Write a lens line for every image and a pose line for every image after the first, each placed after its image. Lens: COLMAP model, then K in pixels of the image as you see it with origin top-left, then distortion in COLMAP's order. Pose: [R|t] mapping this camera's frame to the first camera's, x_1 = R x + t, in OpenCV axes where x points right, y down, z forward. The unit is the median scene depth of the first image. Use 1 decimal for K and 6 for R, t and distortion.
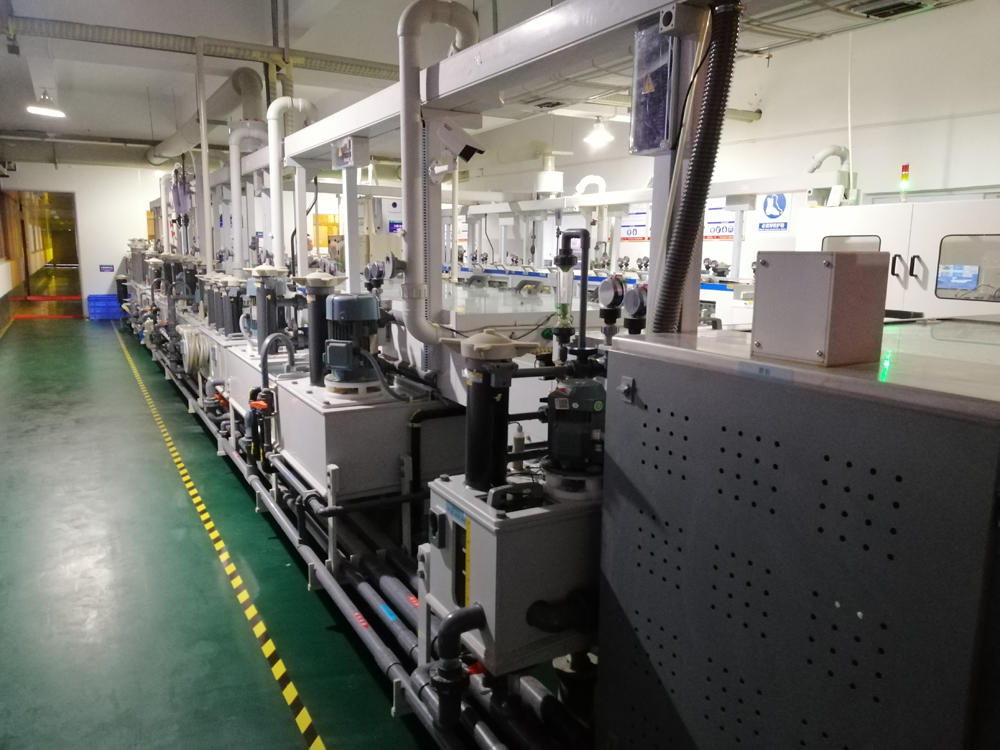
lens RADIAL K [[750.5, 0, 504.8], [0, 750.5, 382.0], [0, 0, 1]] dist [0.023722, 0.000895]
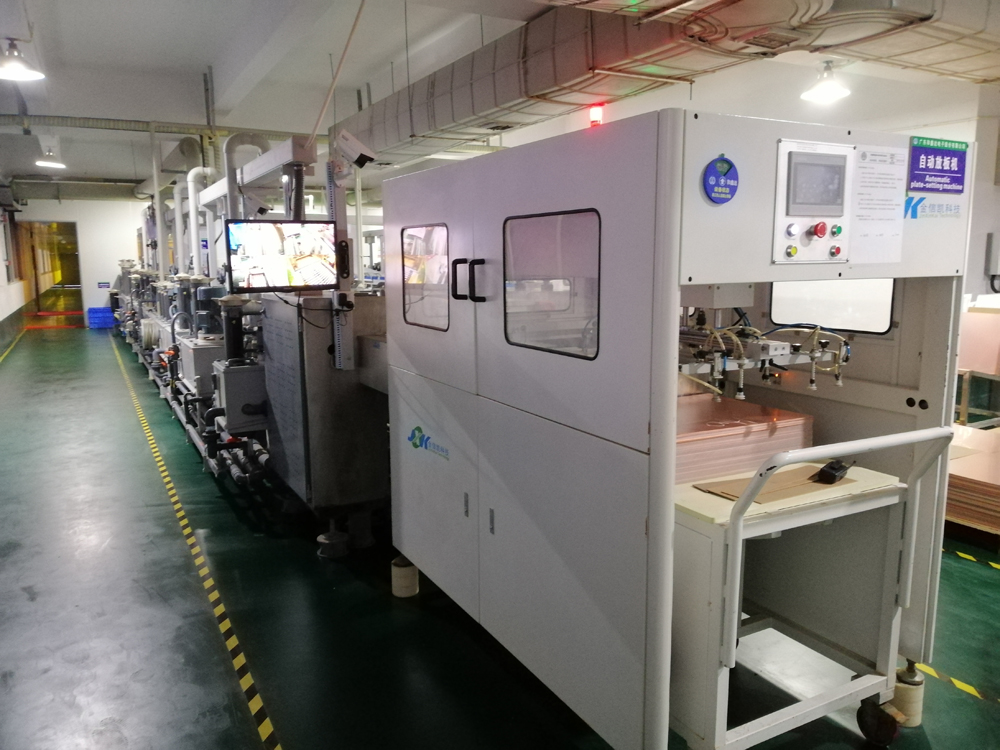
lens RADIAL K [[750.5, 0, 495.2], [0, 750.5, 369.3], [0, 0, 1]] dist [0.023722, 0.000895]
pose [[0.999430, -0.027725, -0.019249, 0.149686], [0.027175, 0.999231, -0.028250, 0.045021], [0.020018, 0.027711, 0.999416, -0.236965]]
